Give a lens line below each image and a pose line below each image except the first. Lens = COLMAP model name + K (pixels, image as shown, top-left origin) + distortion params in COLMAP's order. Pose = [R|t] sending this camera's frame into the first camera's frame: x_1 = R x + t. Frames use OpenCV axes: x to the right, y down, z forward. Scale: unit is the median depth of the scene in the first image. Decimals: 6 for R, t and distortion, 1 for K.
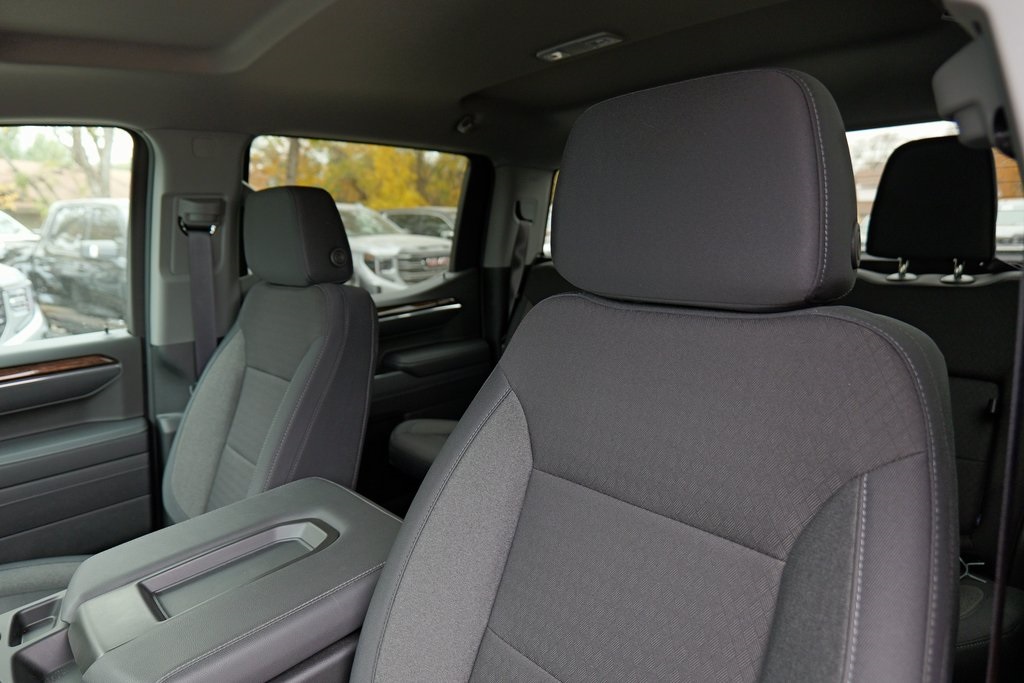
lens RADIAL K [[596.3, 0, 513.7], [0, 596.3, 345.5], [0, 0, 1]] dist [-0.021134, 0.004186]
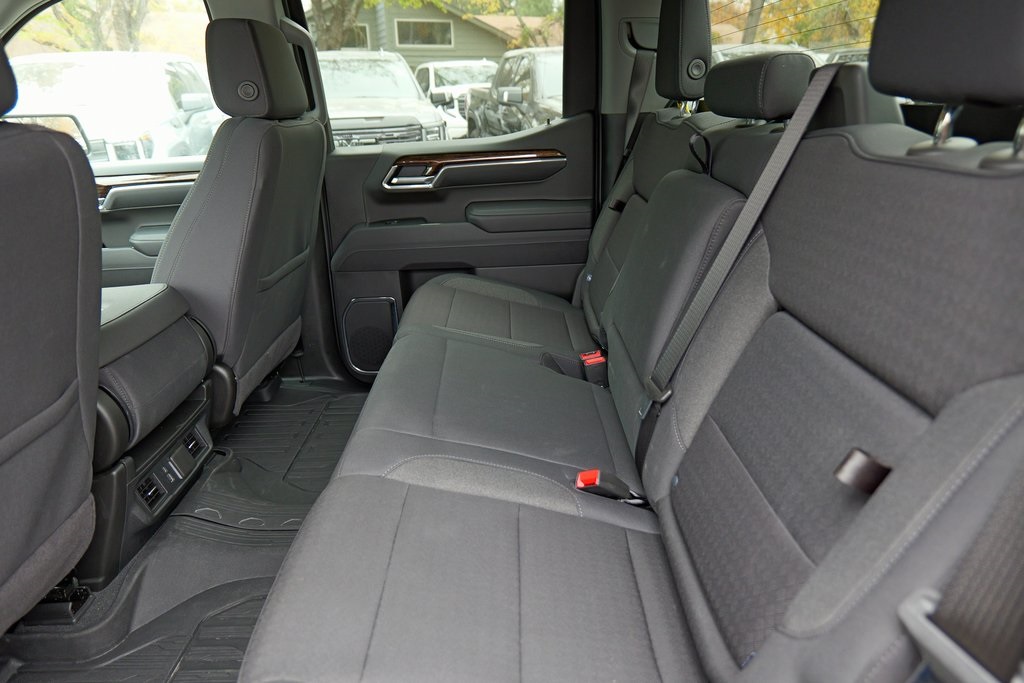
lens RADIAL K [[596.3, 0, 513.7], [0, 596.3, 345.5], [0, 0, 1]] dist [-0.021134, 0.004186]
pose [[0.722302, 0.272321, -0.635705, 0.174406], [-0.120007, 0.954619, 0.272582, -0.012711], [0.681086, -0.120598, 0.722204, 0.106472]]
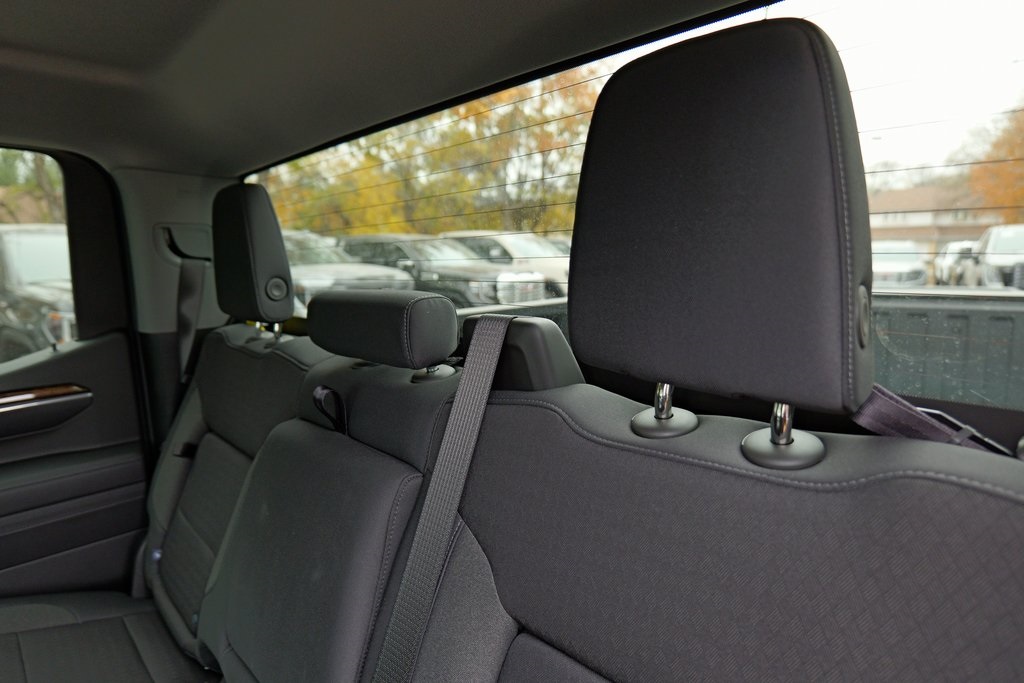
lens RADIAL K [[596.3, 0, 513.7], [0, 596.3, 345.5], [0, 0, 1]] dist [-0.021134, 0.004186]
pose [[0.999850, 0.006106, -0.016231, 0.131801], [-0.006801, 0.999048, -0.043101, -0.034256], [0.015952, 0.043205, 0.998939, 0.142052]]
